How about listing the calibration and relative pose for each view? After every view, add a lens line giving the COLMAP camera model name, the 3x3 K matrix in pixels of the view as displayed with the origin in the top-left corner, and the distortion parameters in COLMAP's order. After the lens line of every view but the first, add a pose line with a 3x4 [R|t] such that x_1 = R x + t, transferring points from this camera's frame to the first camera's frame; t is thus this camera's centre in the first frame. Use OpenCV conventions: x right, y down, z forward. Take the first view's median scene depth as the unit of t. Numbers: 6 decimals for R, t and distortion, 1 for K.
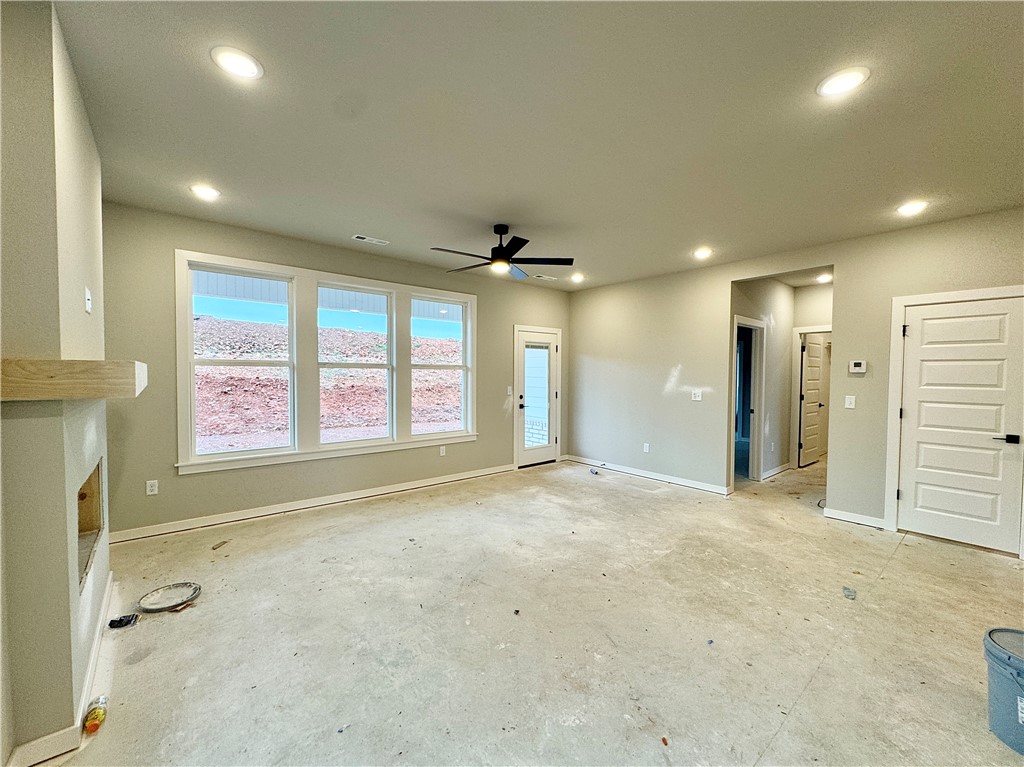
lens RADIAL K [[412.0, 0, 521.0], [0, 412.0, 386.3], [0, 0, 1]] dist [-0.004868, 0.000548]
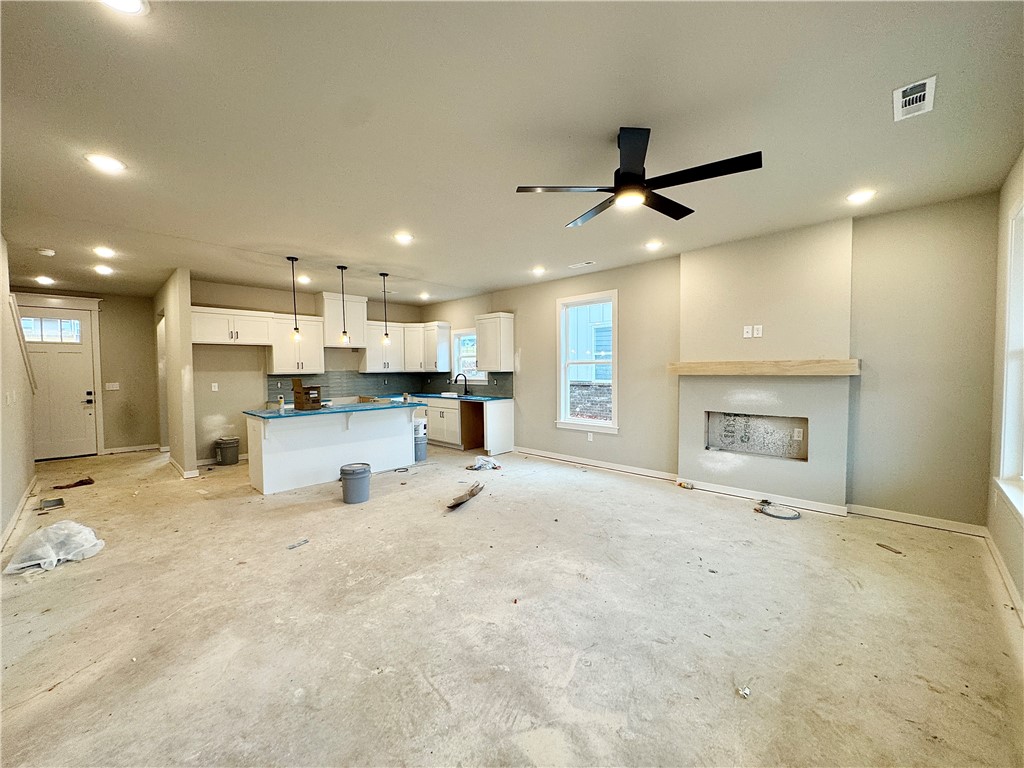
lens RADIAL K [[412.0, 0, 514.0], [0, 412.0, 385.4], [0, 0, 1]] dist [-0.004868, 0.000548]
pose [[-0.996061, 0.005435, -0.088506, 0.156902], [-0.001261, 0.997151, 0.075425, -0.043026], [0.088664, 0.075240, -0.993216, 1.378405]]
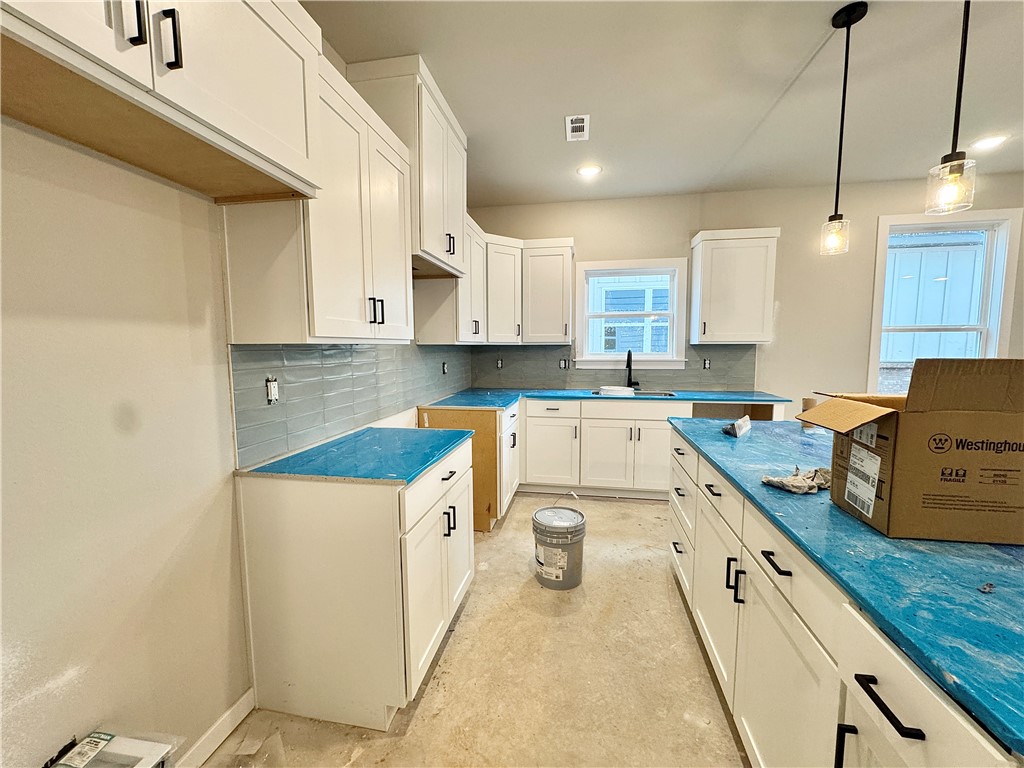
lens RADIAL K [[412.0, 0, 513.5], [0, 412.0, 385.1], [0, 0, 1]] dist [-0.004868, 0.000548]
pose [[-0.779296, 0.052834, -0.624424, 0.955486], [-0.025085, 0.993011, 0.115327, 0.021012], [0.626153, 0.105538, -0.772524, 0.175871]]
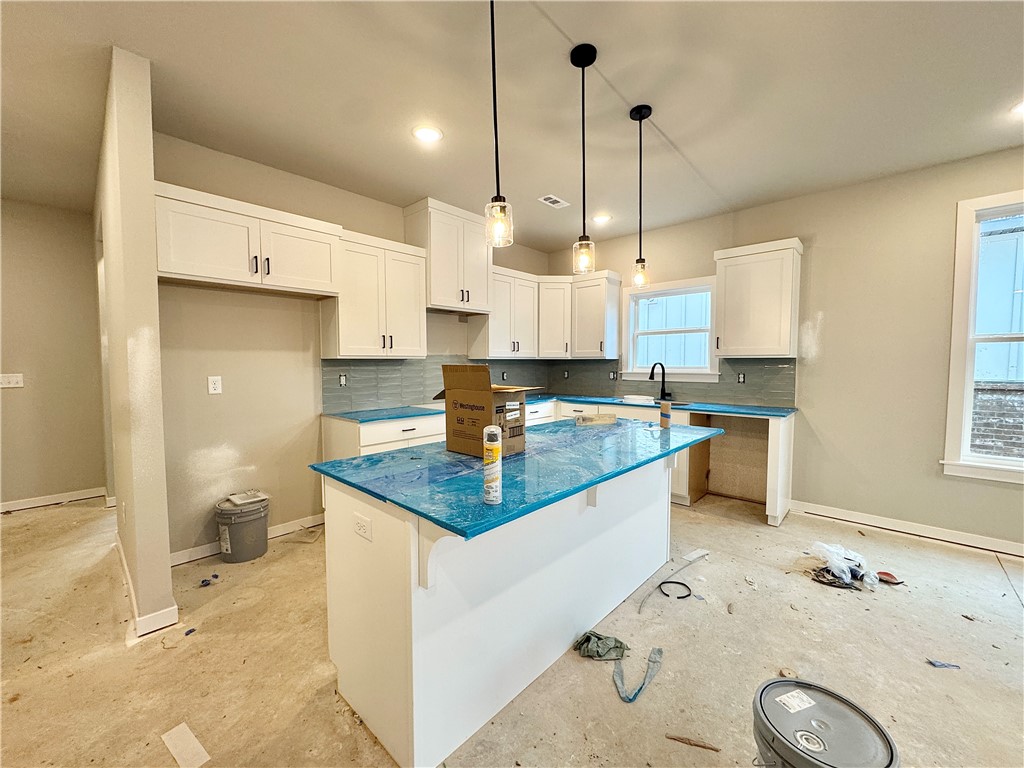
lens RADIAL K [[412.0, 0, 512.0], [0, 412.0, 384.9], [0, 0, 1]] dist [-0.004868, 0.000548]
pose [[-0.994190, -0.000426, -0.107639, 0.664771], [-0.010131, 0.995923, 0.089638, 0.008469], [0.107162, 0.090207, -0.990141, 0.568074]]
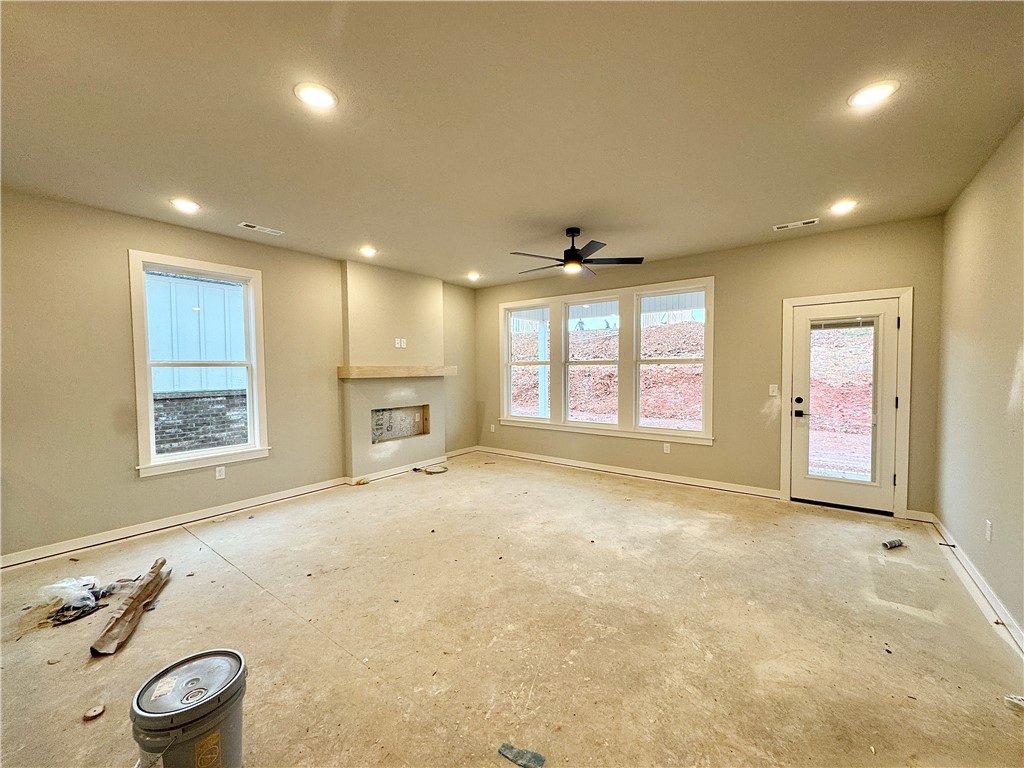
lens RADIAL K [[412.0, 0, 513.0], [0, 412.0, 381.2], [0, 0, 1]] dist [-0.004868, 0.000548]
pose [[0.214228, 0.019787, -0.976583, 0.812755], [-0.022874, 0.999622, 0.015236, -0.007747], [0.976516, 0.019075, 0.214599, 0.525075]]
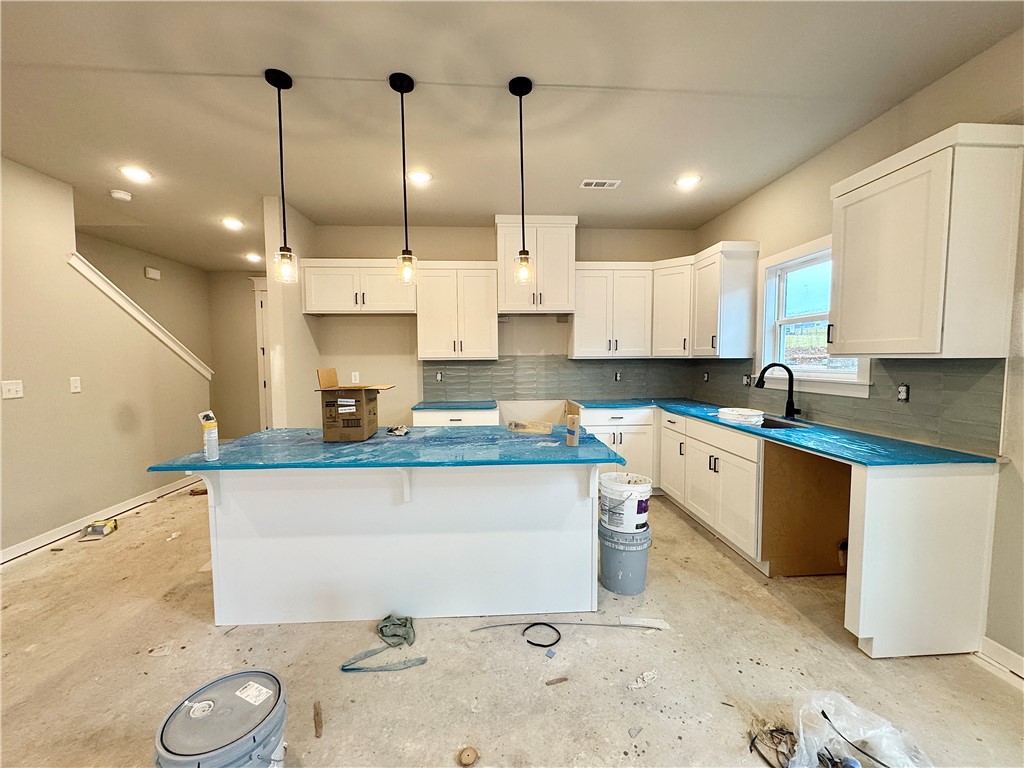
lens RADIAL K [[412.0, 0, 509.2], [0, 412.0, 384.3], [0, 0, 1]] dist [-0.004868, 0.000548]
pose [[-0.786299, -0.042993, 0.616349, 0.154972], [0.021085, 0.995128, 0.096313, -0.001067], [-0.617486, 0.088726, -0.781561, 0.438755]]
